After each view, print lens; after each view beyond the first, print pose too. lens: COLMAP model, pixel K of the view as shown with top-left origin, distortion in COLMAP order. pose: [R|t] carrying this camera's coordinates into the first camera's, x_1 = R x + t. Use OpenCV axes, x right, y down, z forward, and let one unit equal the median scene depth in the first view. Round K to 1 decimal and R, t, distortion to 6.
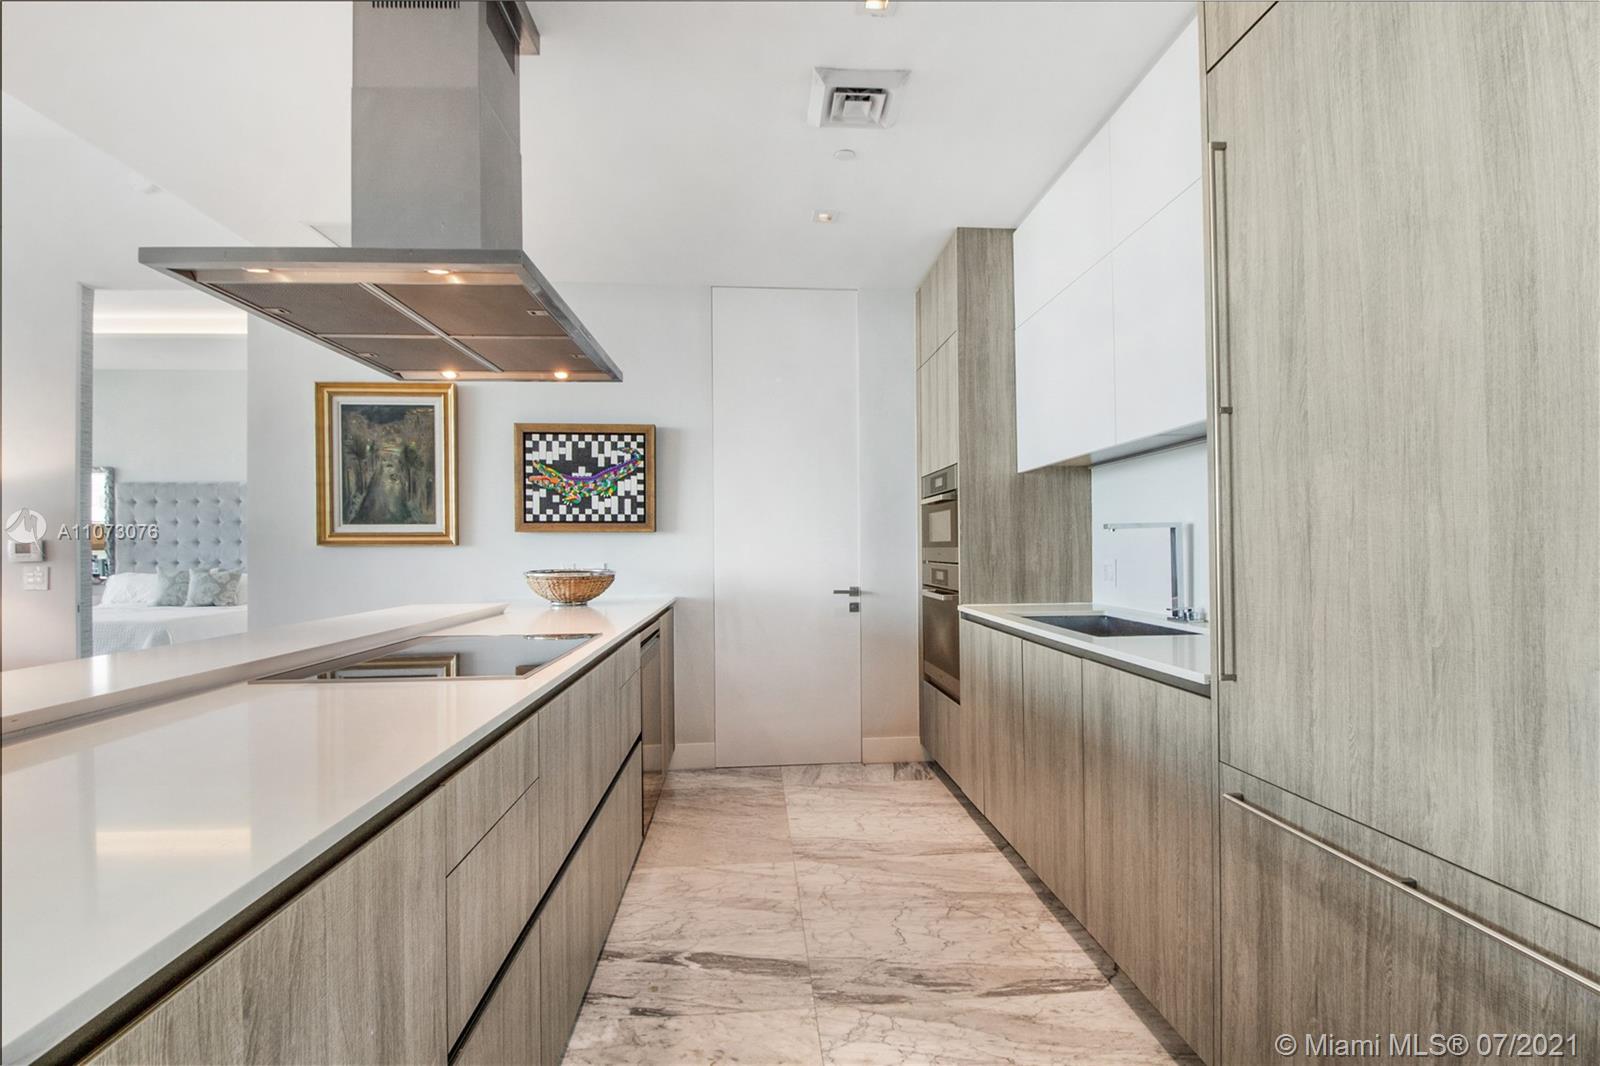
lens RADIAL K [[740.0, 0, 801.5], [0, 740.0, 545.2], [0, 0, 1]] dist [-0.010114, -0.000949]
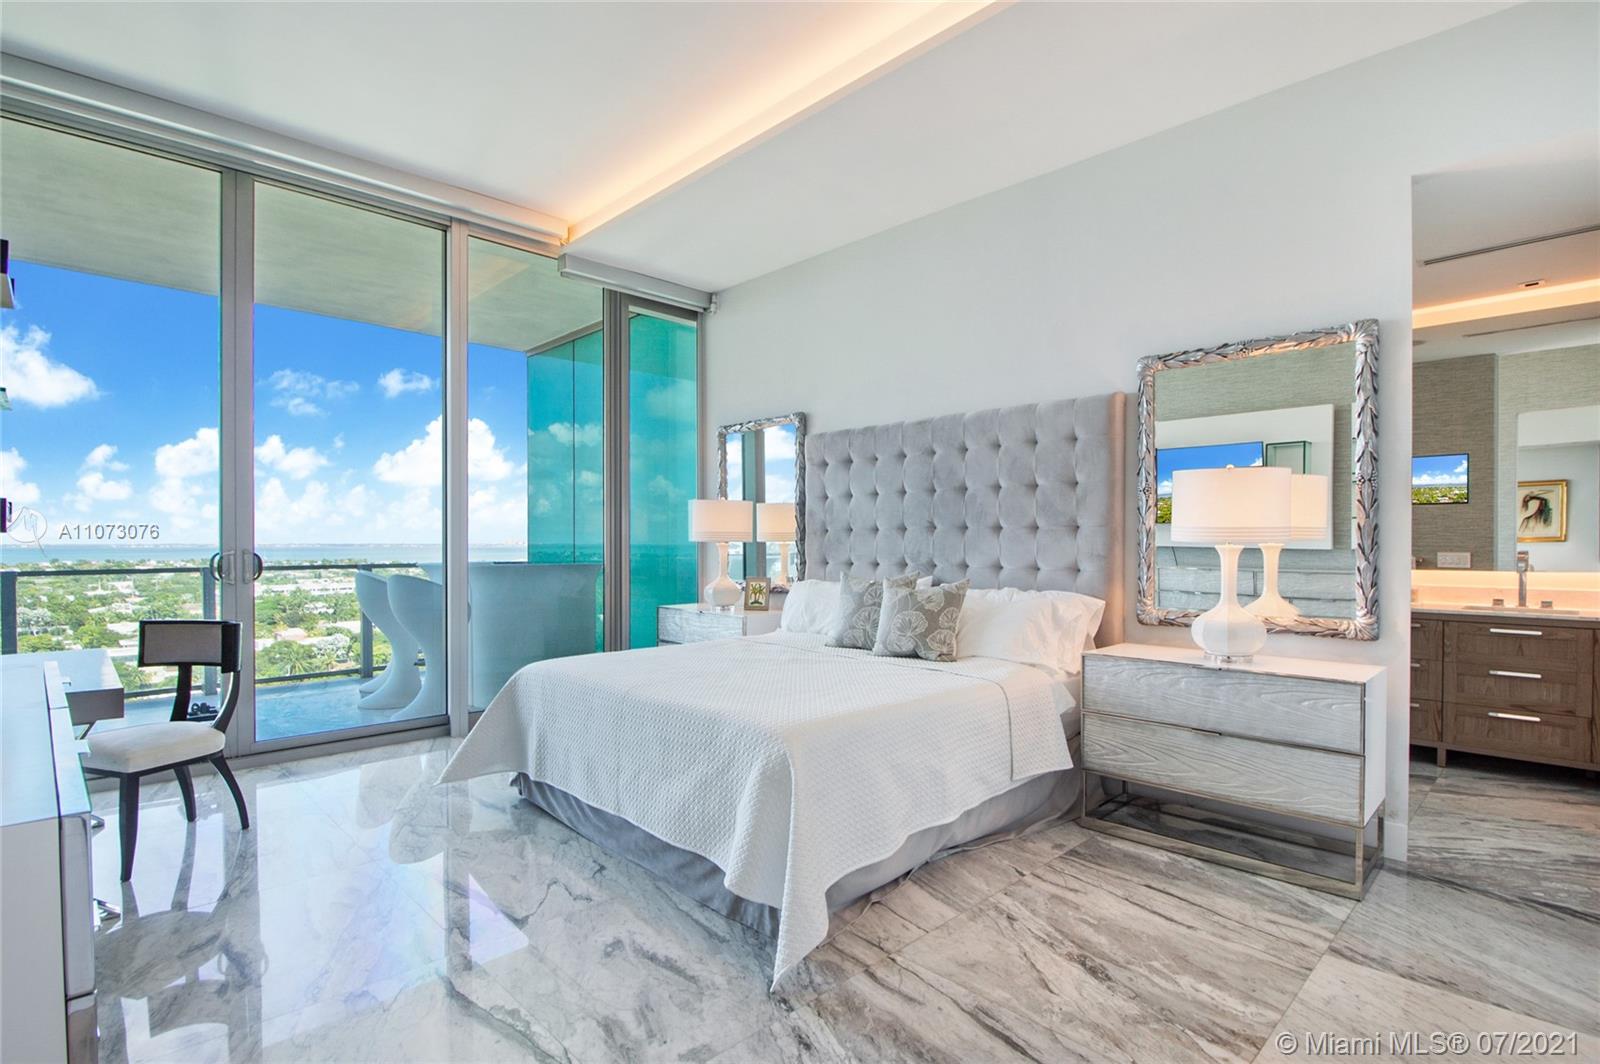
lens RADIAL K [[767.7, 0, 797.9], [0, 767.7, 554.2], [0, 0, 1]] dist [-0.000599, -0.000783]
pose [[0.632504, 0.018583, -0.774334, -0.785679], [-0.001794, 0.999745, 0.022527, 0.004497], [0.774555, -0.012859, 0.632376, 1.062186]]
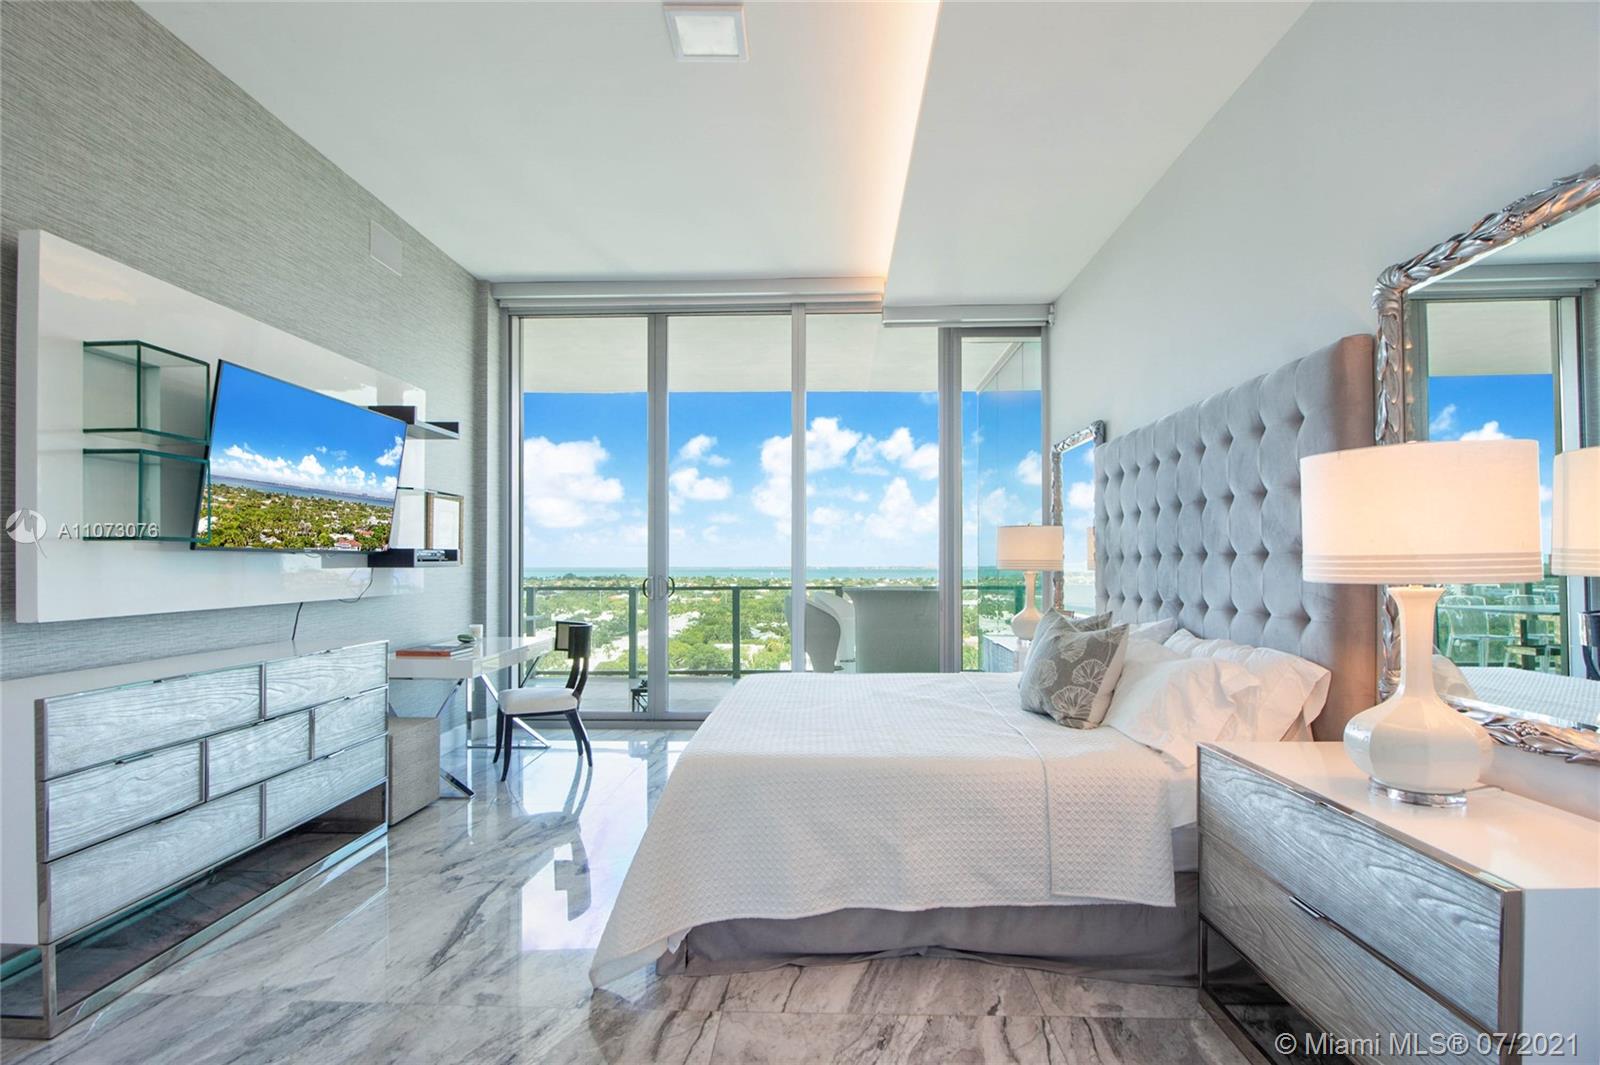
lens RADIAL K [[741.8, 0, 802.8], [0, 741.8, 564.1], [0, 0, 1]] dist [-0.002764, -0.000407]
pose [[-0.110157, 0.004010, -0.993906, -0.670236], [0.003626, 0.999987, 0.003633, -0.002833], [0.993908, -0.003204, -0.110170, 1.570034]]
